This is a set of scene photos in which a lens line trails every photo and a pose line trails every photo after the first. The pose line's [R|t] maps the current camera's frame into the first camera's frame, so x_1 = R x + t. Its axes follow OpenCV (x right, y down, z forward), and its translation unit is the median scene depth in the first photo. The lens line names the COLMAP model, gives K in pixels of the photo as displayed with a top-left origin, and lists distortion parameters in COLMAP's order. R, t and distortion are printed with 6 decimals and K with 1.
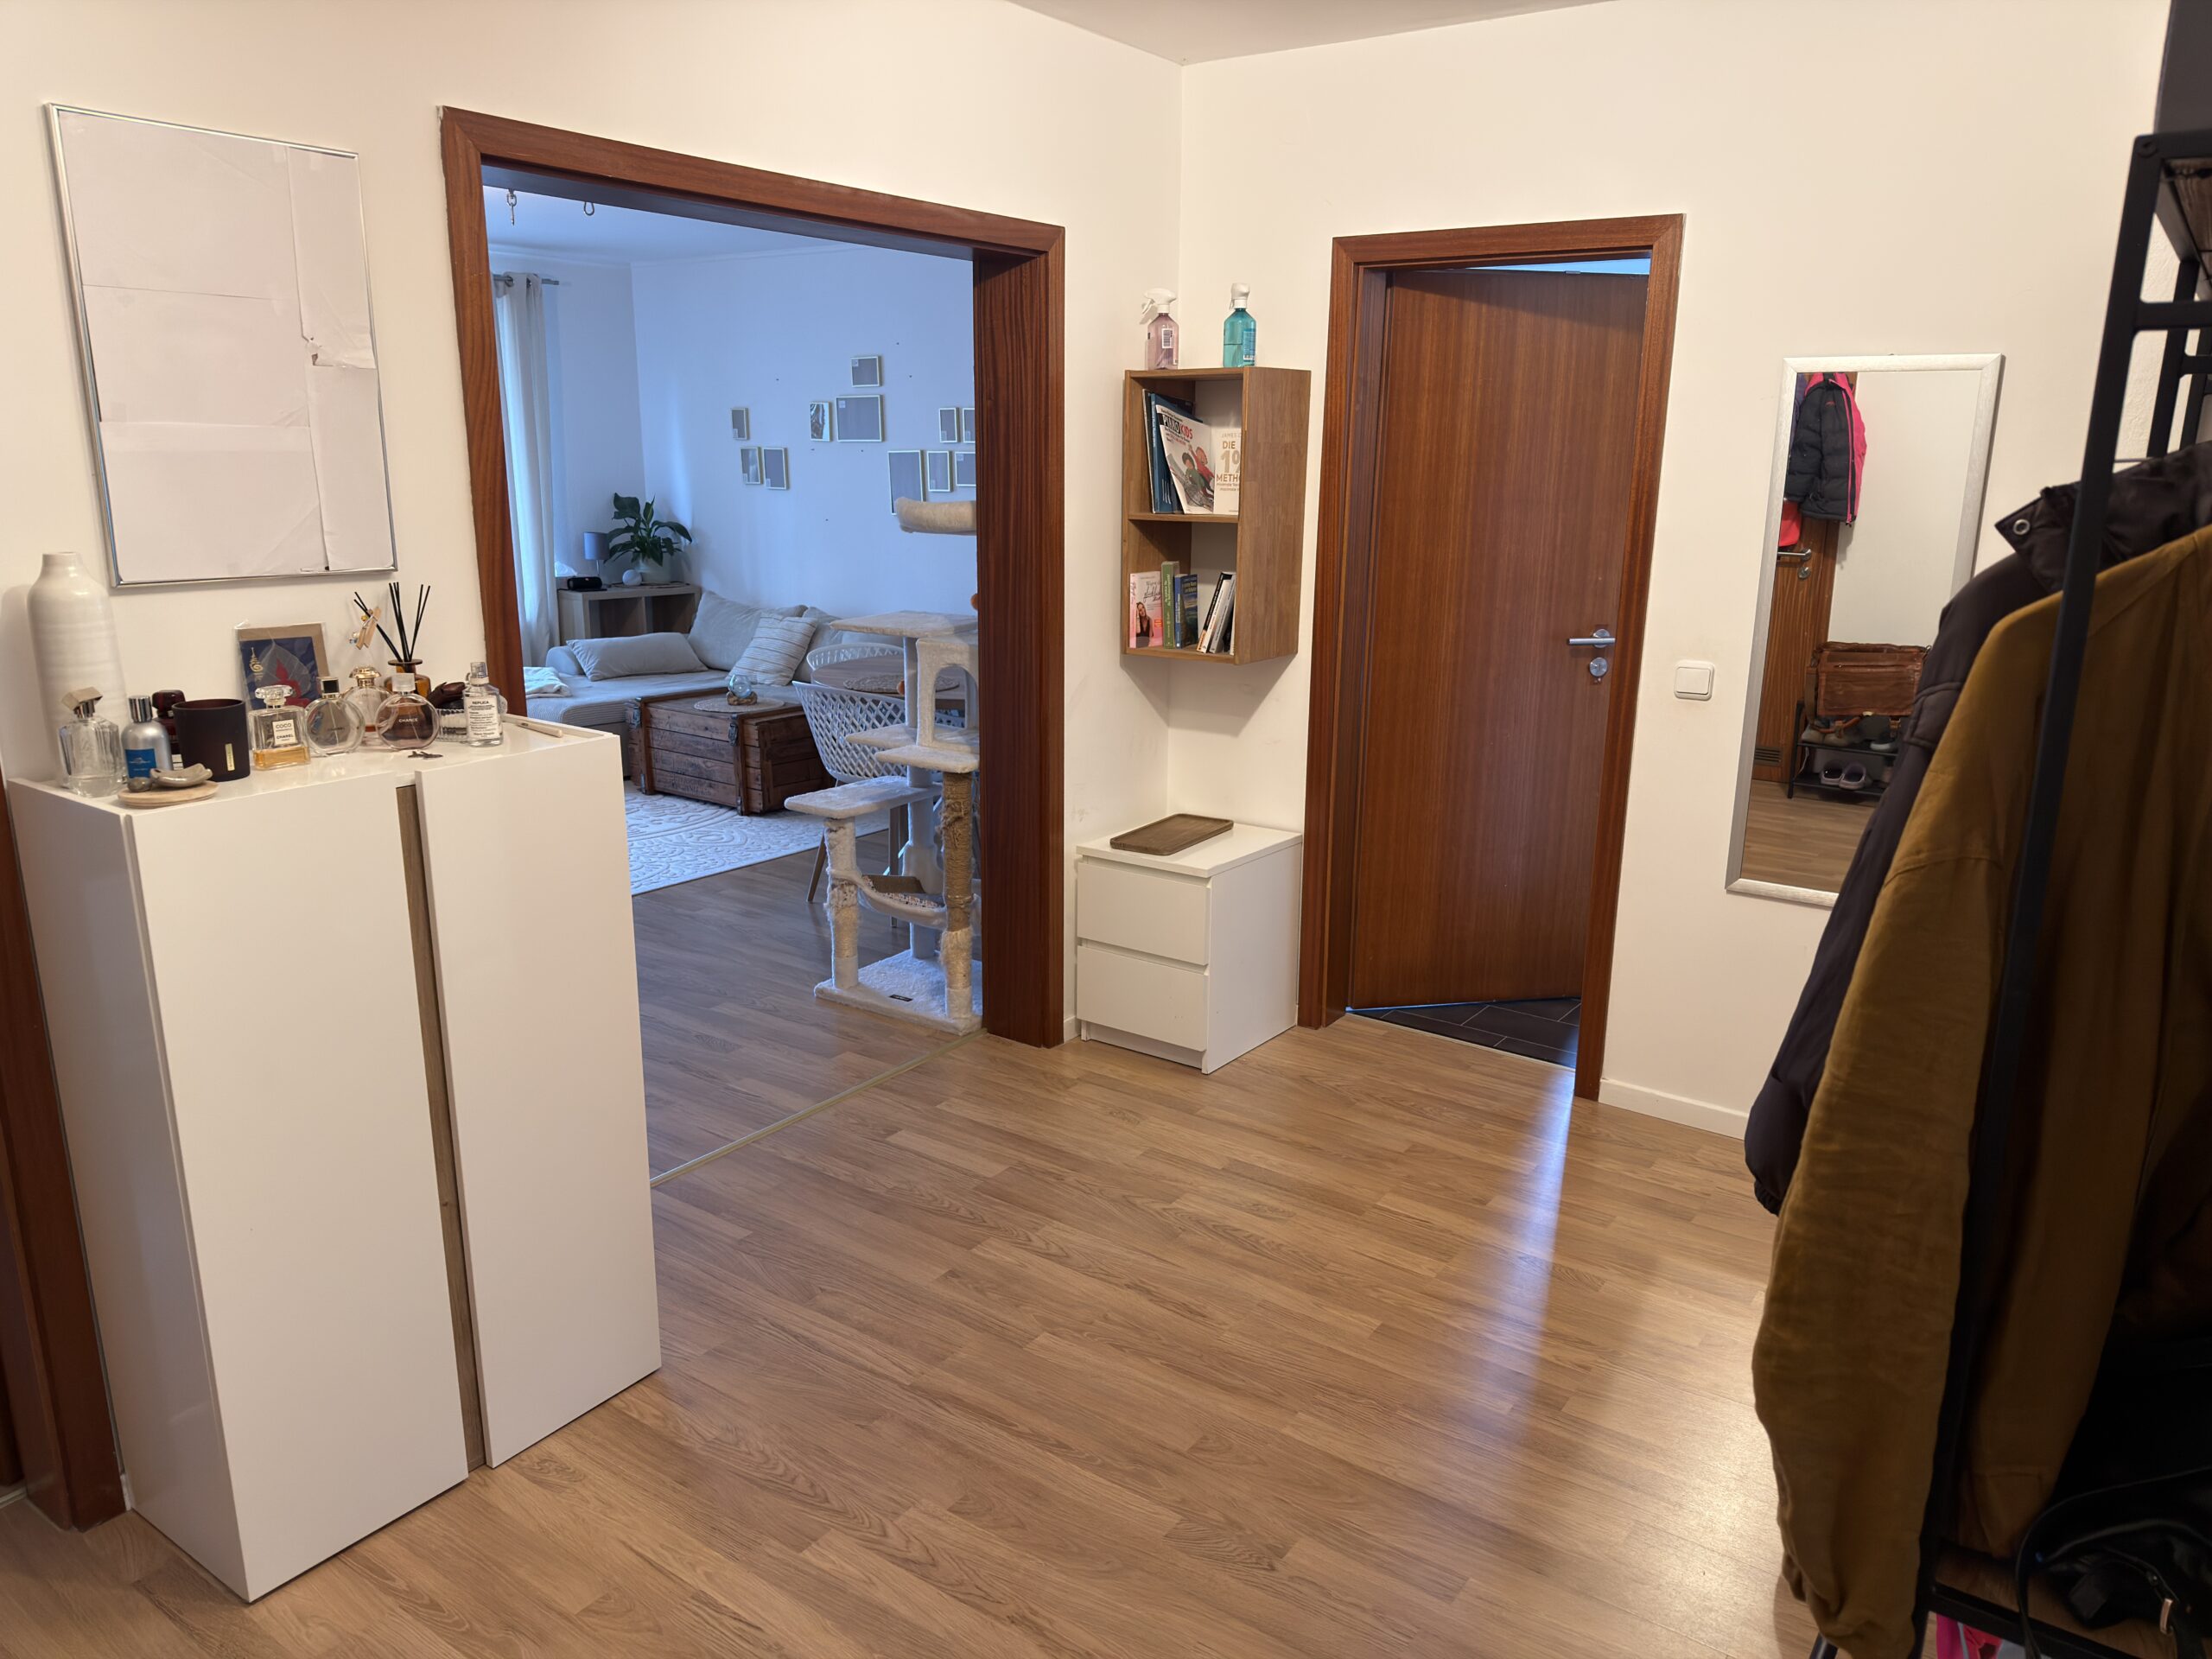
lens RADIAL K [[1551.0, 0, 1108.7], [0, 1551.0, 839.7], [0, 0, 1]] dist [0.186129, -0.350459]
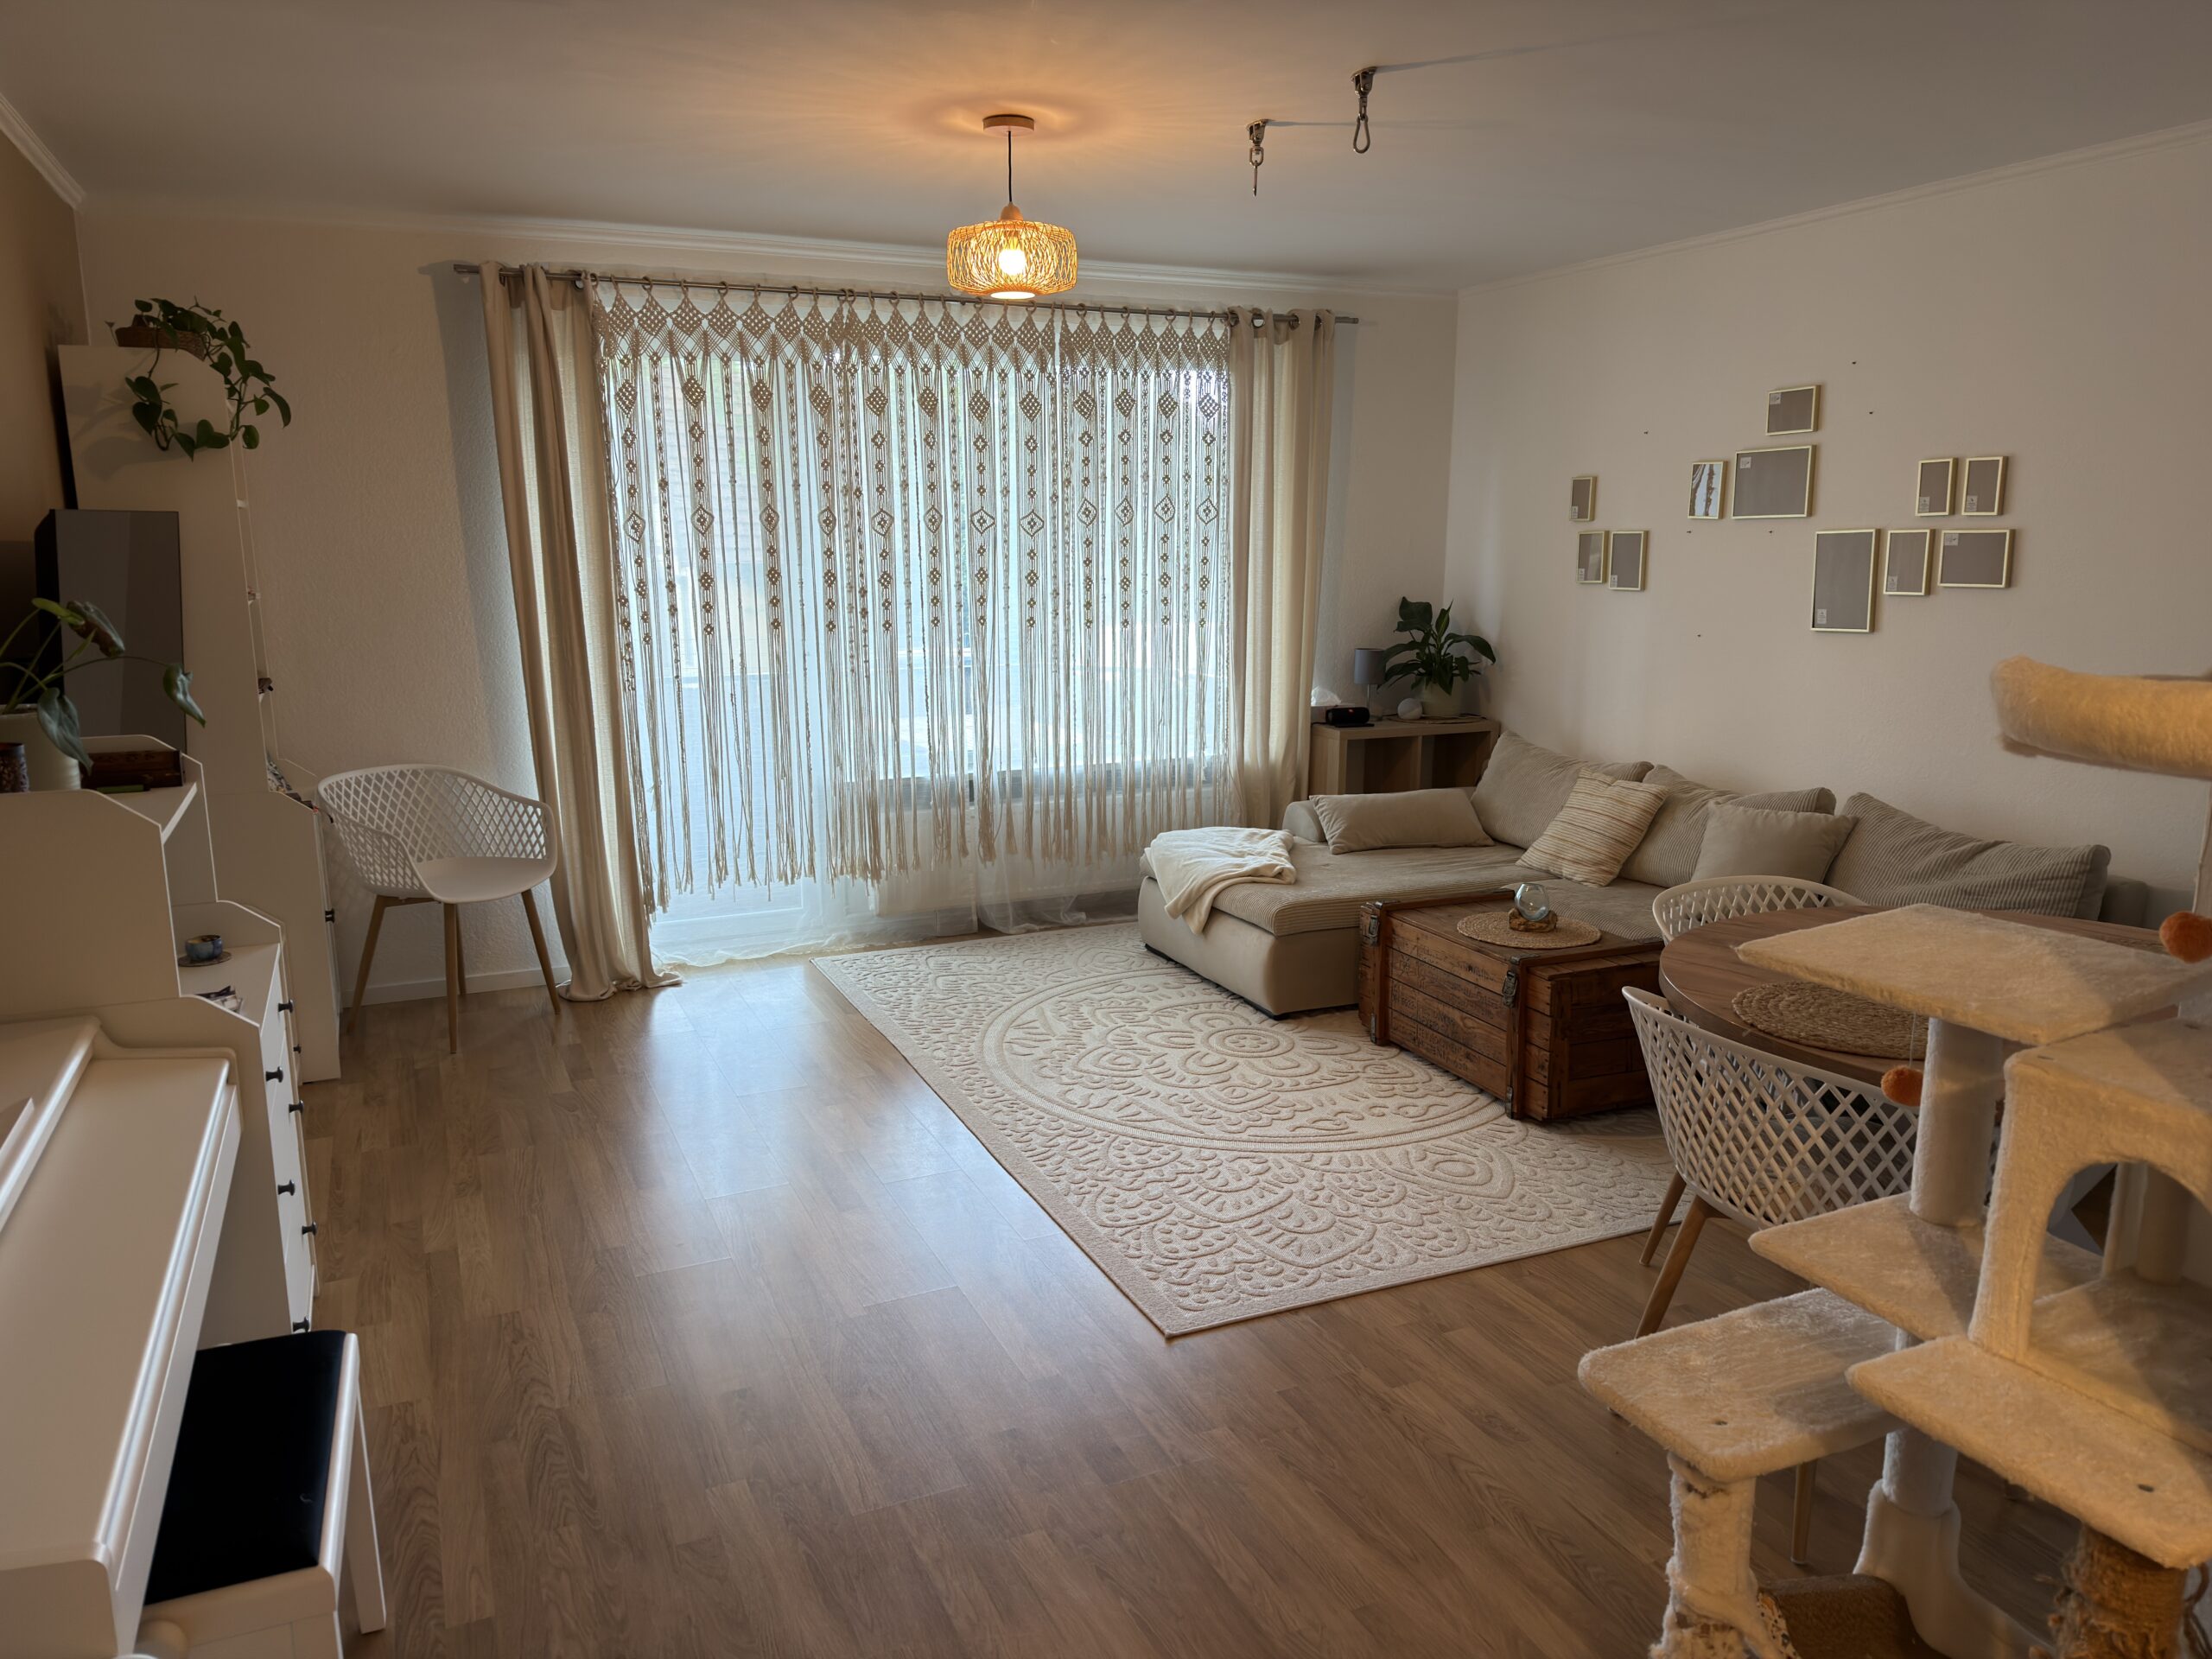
lens RADIAL K [[1551.0, 0, 1108.7], [0, 1551.0, 839.7], [0, 0, 1]] dist [0.186129, -0.350459]
pose [[0.871965, 0.084352, -0.482246, -0.070352], [-0.109674, 0.993666, -0.024497, -0.077705], [0.477125, 0.074251, 0.875693, 0.315887]]
